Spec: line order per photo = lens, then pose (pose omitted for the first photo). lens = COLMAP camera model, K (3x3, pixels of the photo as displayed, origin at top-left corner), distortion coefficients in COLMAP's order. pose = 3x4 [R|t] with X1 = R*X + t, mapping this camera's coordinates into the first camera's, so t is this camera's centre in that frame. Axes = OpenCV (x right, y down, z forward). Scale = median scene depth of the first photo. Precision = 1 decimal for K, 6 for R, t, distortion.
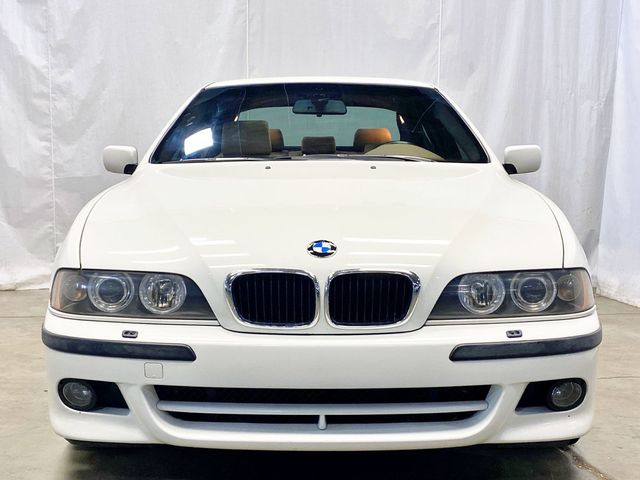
lens RADIAL K [[895.2, 0, 317.0], [0, 895.2, 238.4], [0, 0, 1]] dist [0.087407, 0.000000]
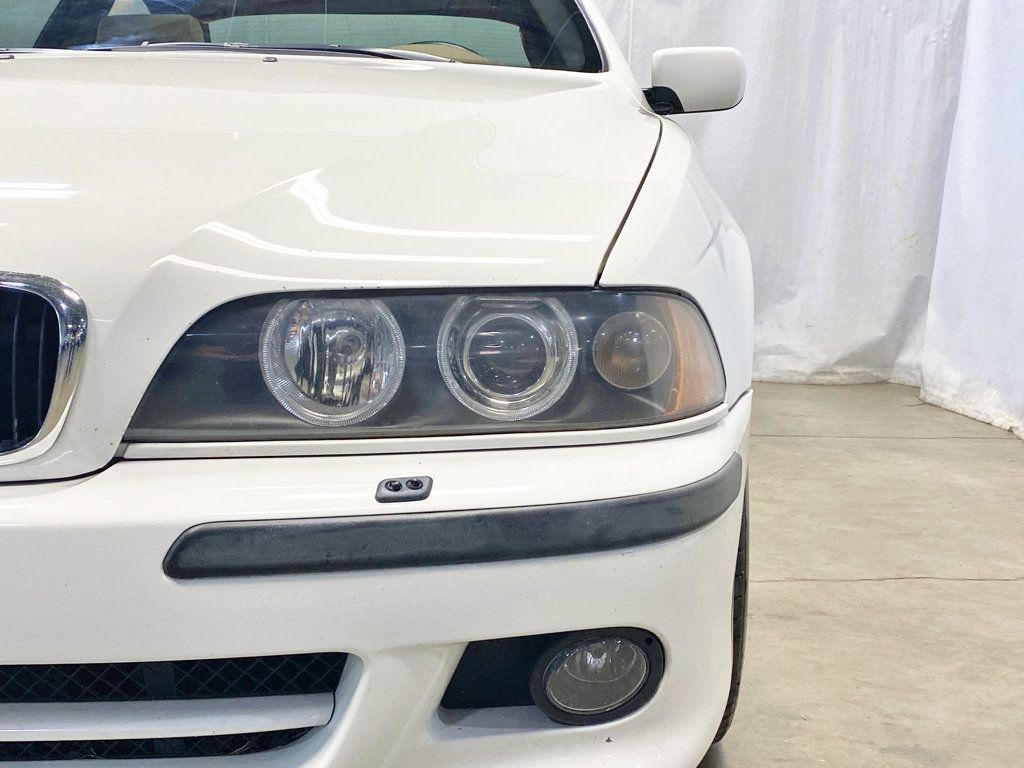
lens RADIAL K [[1399.1, 0, 519.2], [0, 1399.1, 380.1], [0, 0, 1]] dist [0.091555, 0.000000]
pose [[0.999678, 0.013461, -0.021491, 0.255938], [-0.012475, 0.998892, 0.045376, 0.044341], [0.022078, -0.045093, 0.998739, 0.499636]]
